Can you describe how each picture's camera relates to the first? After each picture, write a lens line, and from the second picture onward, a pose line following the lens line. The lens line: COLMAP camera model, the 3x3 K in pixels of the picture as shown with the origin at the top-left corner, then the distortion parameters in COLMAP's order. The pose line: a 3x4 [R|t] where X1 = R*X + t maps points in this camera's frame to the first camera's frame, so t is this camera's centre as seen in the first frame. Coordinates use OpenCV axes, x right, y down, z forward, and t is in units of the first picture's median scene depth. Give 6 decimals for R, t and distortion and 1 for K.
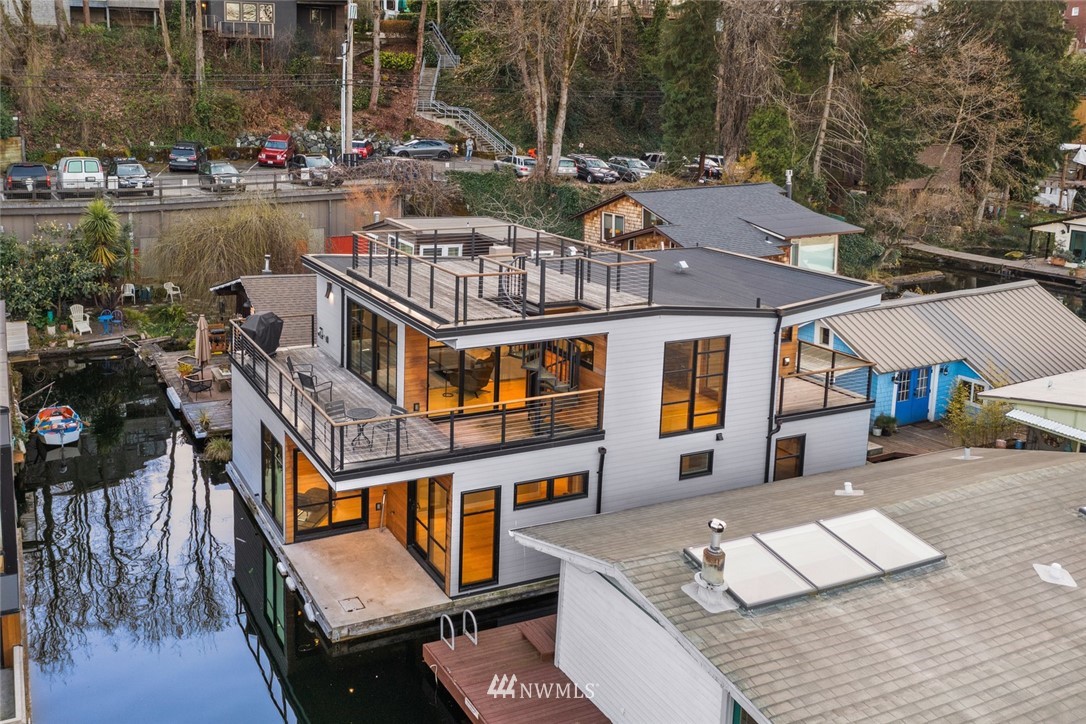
lens RADIAL K [[875.3, 0, 324.7], [0, 875.3, 244.9], [0, 0, 1]] dist [0.001400, -0.001544]
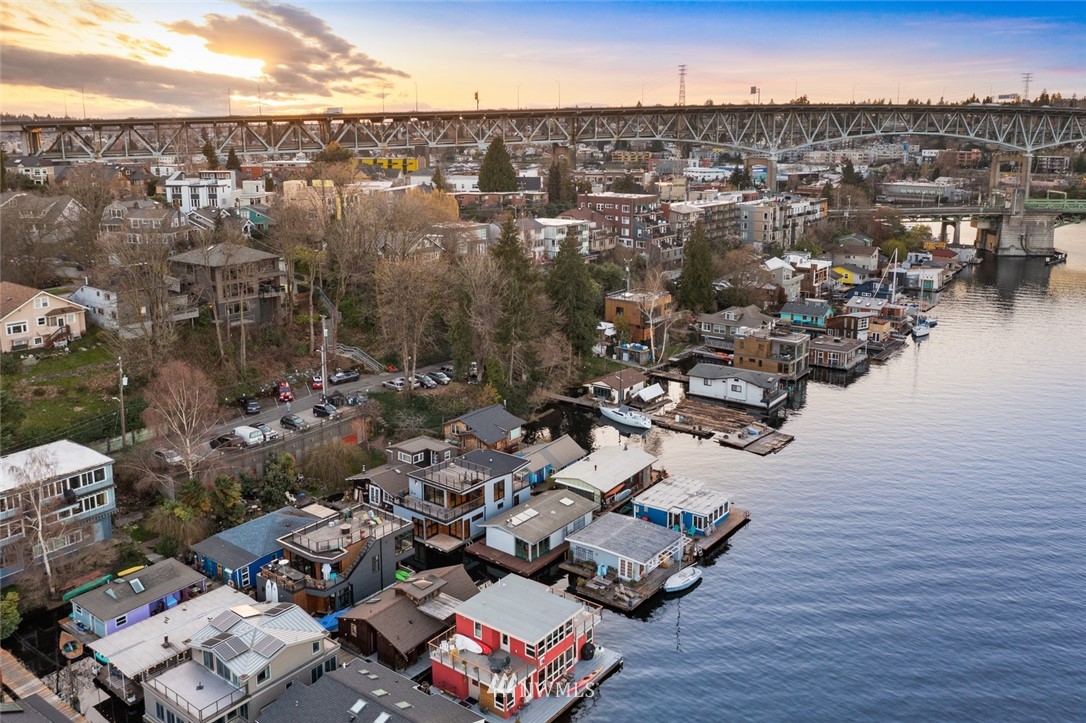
lens RADIAL K [[902.3, 0, 543.0], [0, 902.3, 361.5], [0, 0, 1]] dist [0.000571, -0.008372]
pose [[0.844681, -0.123625, 0.520798, -1.907892], [0.075017, 0.990702, 0.113500, -1.106336], [-0.529987, -0.056803, 0.846101, -3.360078]]
